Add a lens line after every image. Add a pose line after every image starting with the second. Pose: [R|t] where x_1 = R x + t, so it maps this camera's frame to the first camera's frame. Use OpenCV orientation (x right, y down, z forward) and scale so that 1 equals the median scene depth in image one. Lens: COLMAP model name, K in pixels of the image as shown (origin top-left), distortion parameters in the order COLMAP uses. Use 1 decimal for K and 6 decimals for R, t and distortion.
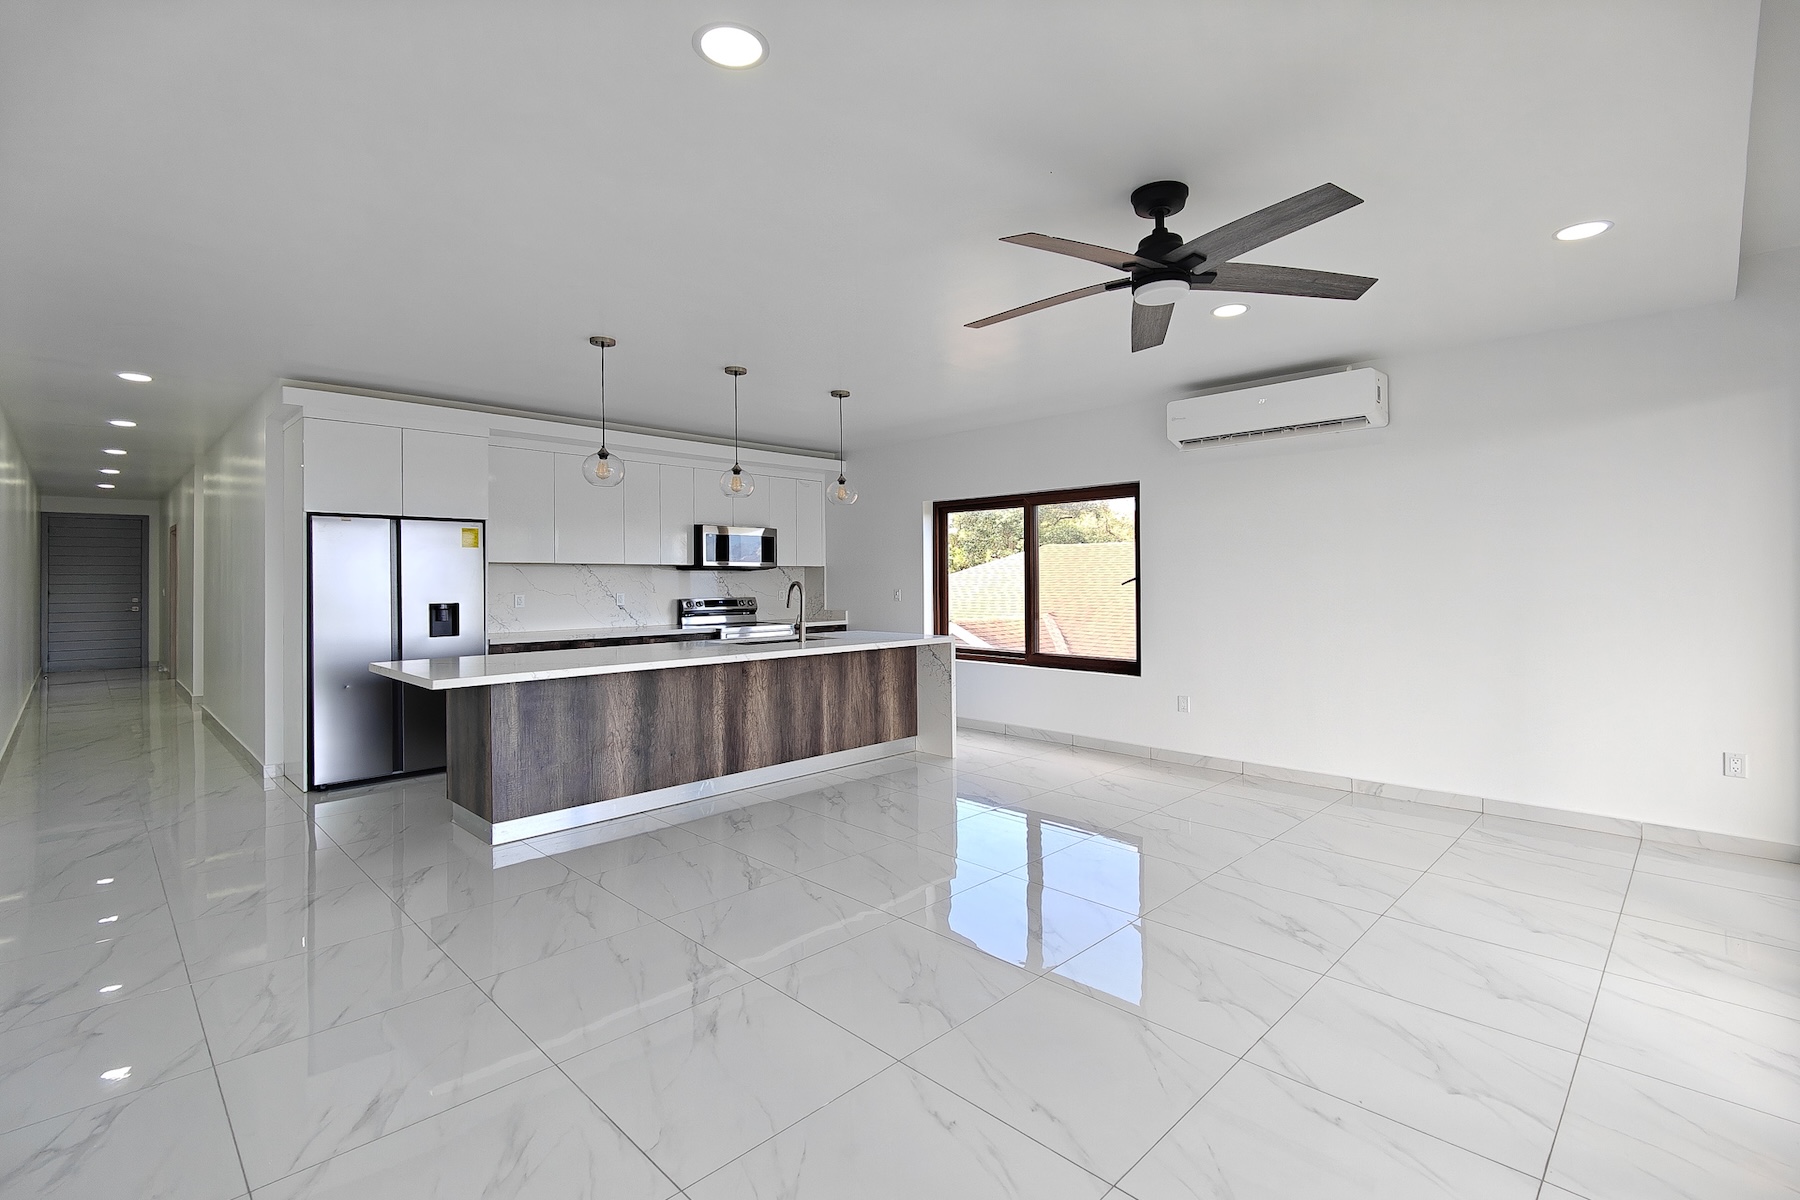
lens RADIAL K [[817.3, 0, 900.0], [0, 817.3, 600.0], [0, 0, 1]] dist [0.132825, 0.000019]
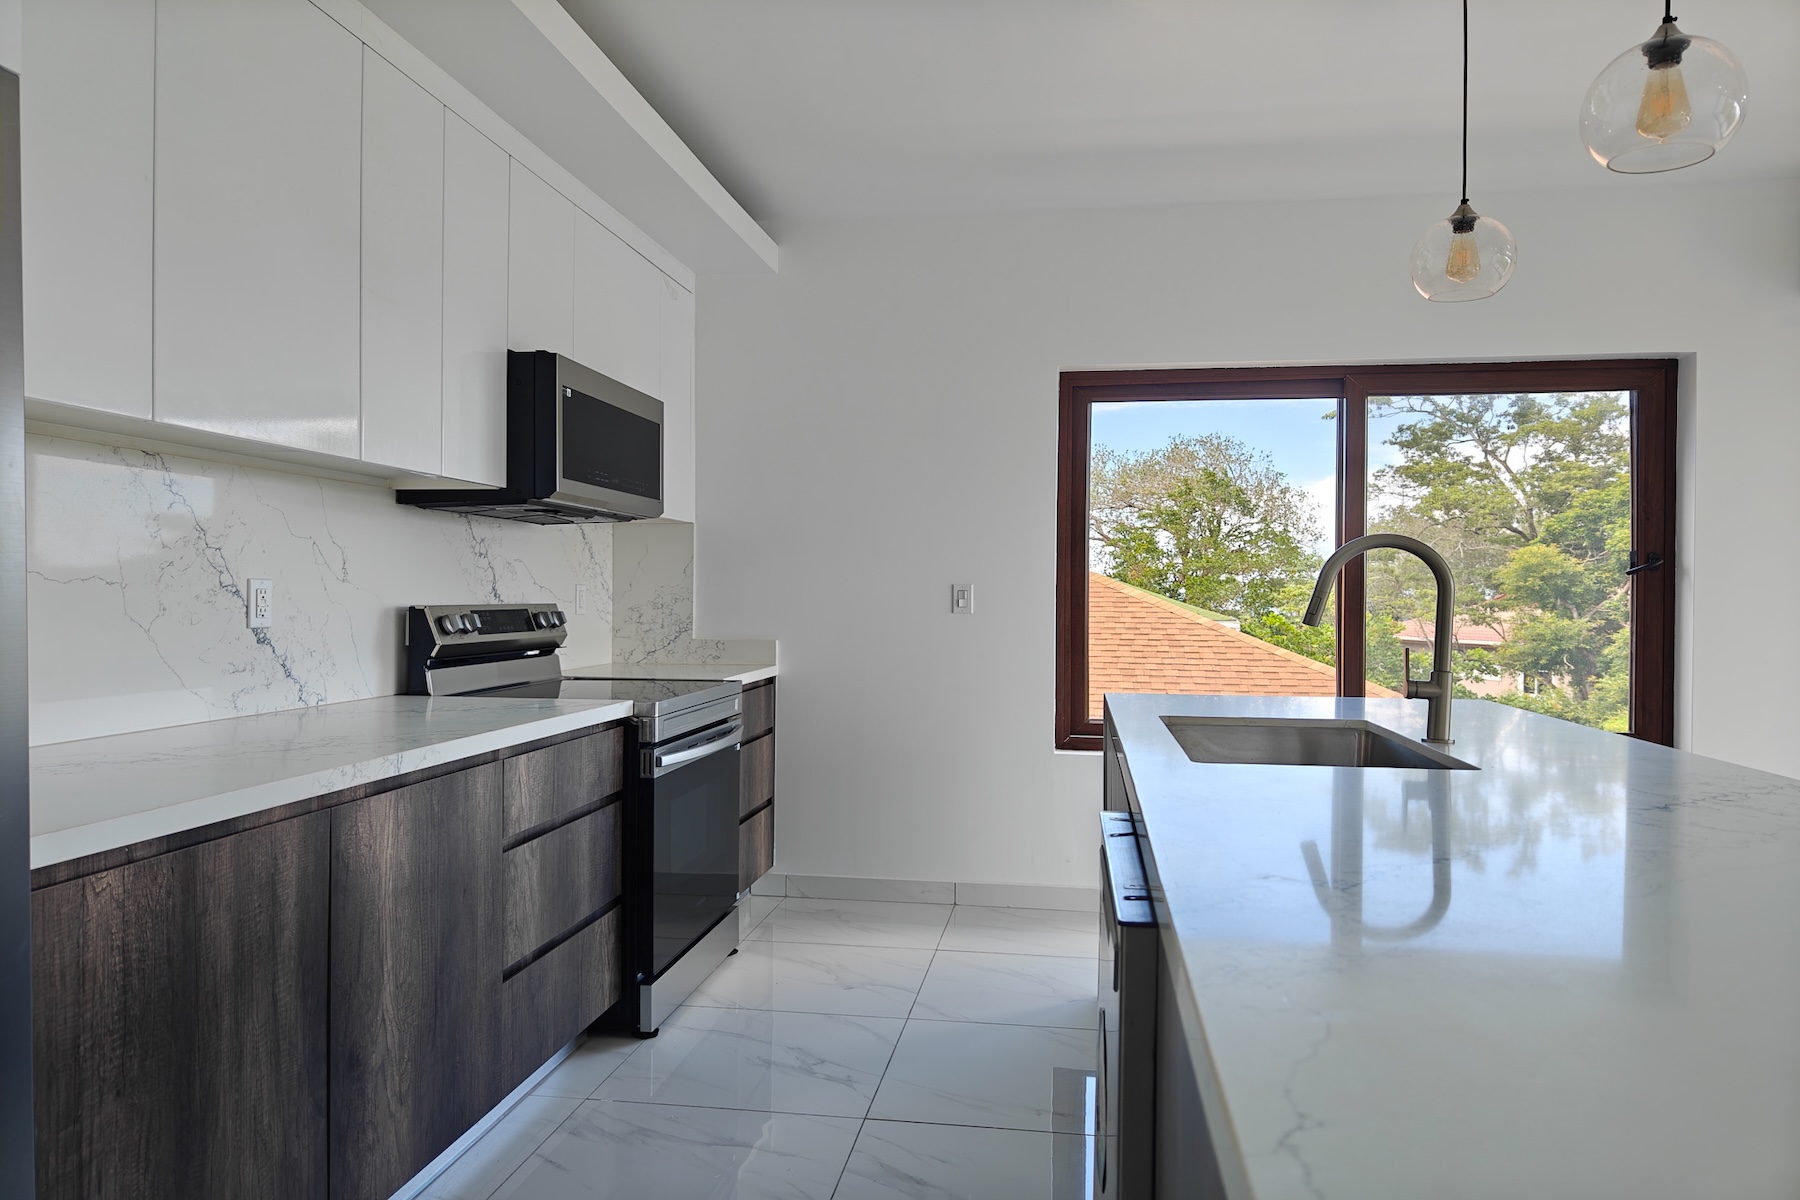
lens RADIAL K [[1198.8, 0, 900.0], [0, 1198.8, 600.0], [0, 0, 1]] dist [0.004163, 0.000510]
pose [[0.796598, 0.006823, 0.604471, -0.379466], [-0.003081, 0.999969, -0.007227, -0.002139], [-0.604502, 0.003895, 0.796594, 0.581134]]
